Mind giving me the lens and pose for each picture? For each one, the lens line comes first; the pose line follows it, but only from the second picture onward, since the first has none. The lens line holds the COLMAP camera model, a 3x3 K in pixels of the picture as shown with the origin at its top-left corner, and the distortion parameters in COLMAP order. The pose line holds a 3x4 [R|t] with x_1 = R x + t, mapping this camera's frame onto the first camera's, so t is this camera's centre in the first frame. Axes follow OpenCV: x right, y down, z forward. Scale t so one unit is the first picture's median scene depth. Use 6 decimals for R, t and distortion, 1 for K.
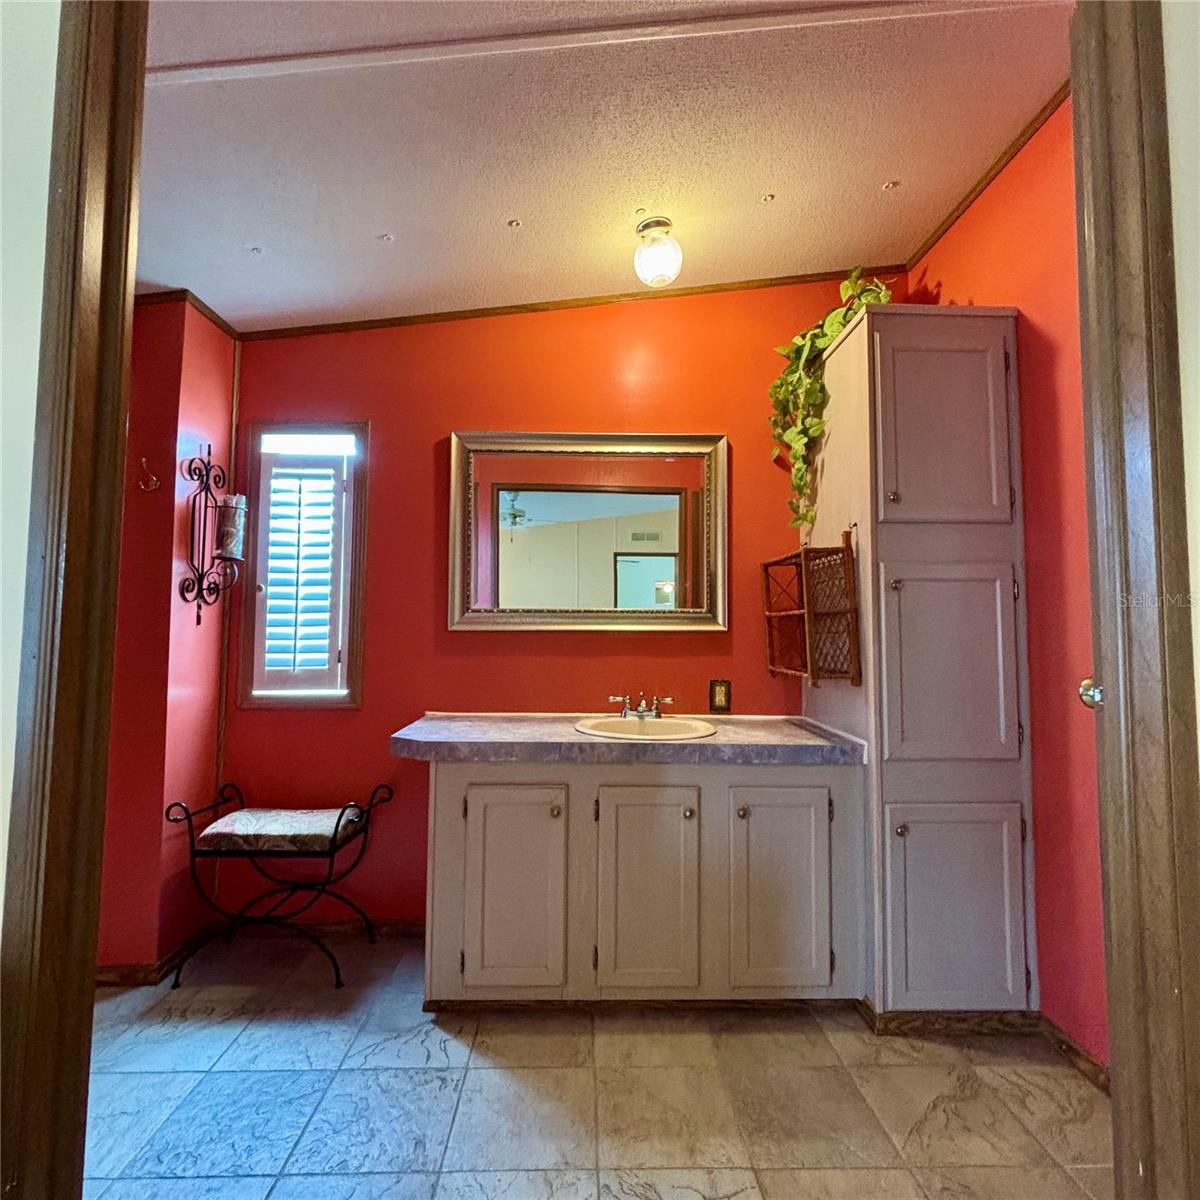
lens RADIAL K [[643.4, 0, 599.7], [0, 643.4, 596.7], [0, 0, 1]] dist [0.012325, -0.010603]
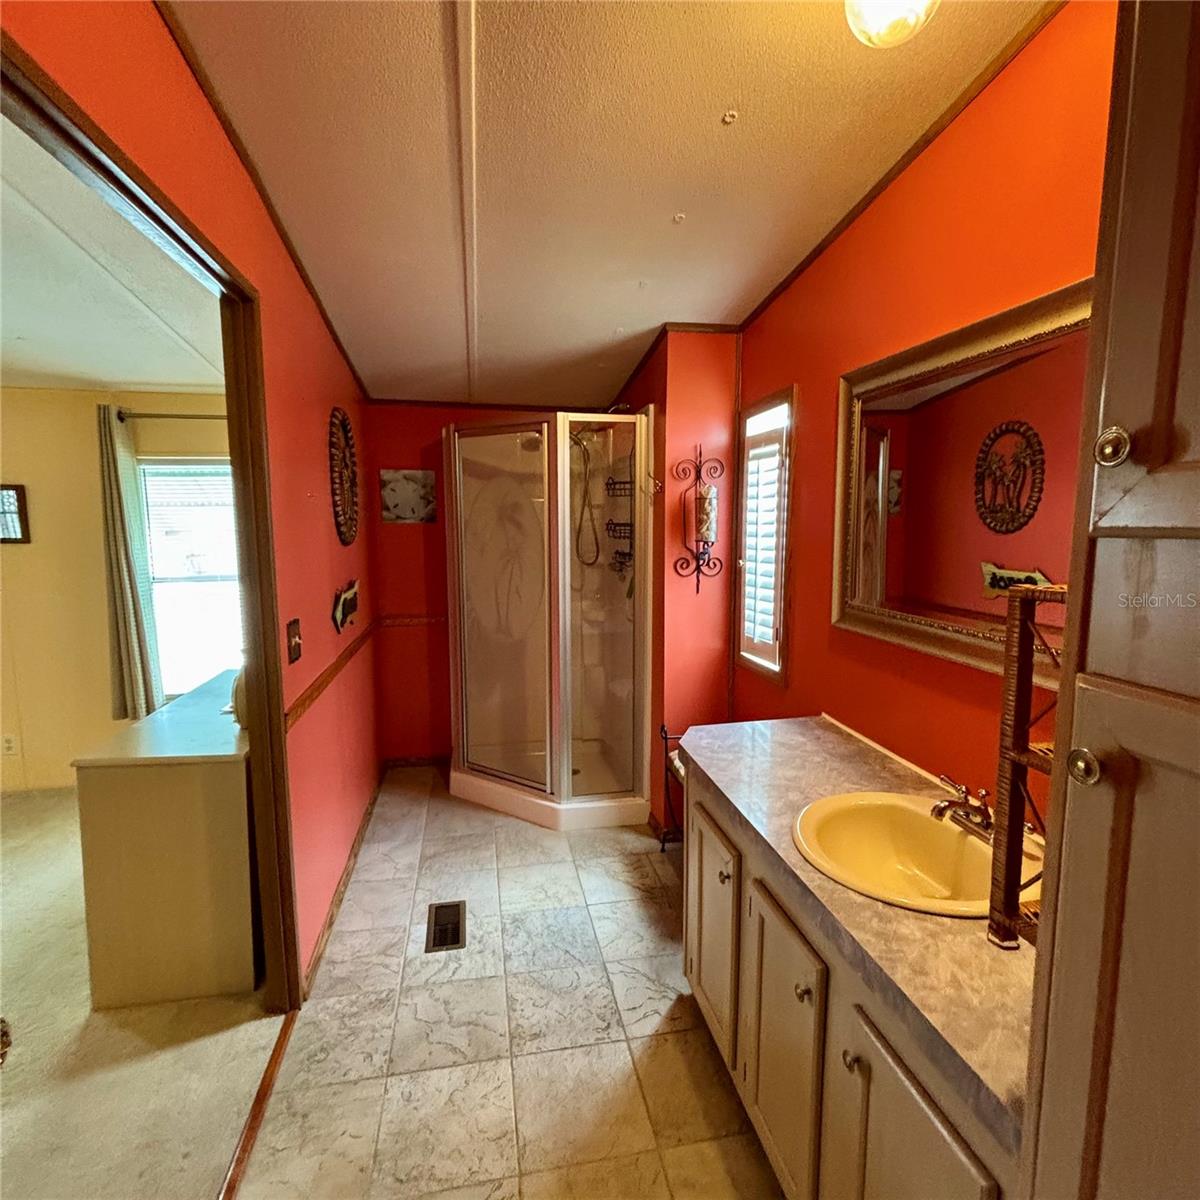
lens RADIAL K [[643.4, 0, 599.7], [0, 643.4, 596.7], [0, 0, 1]] dist [0.012325, -0.010603]
pose [[0.163726, 0.115295, -0.979745, 0.596653], [0.063126, 0.989887, 0.127038, -0.125643], [0.984484, -0.082647, 0.154793, 0.643936]]
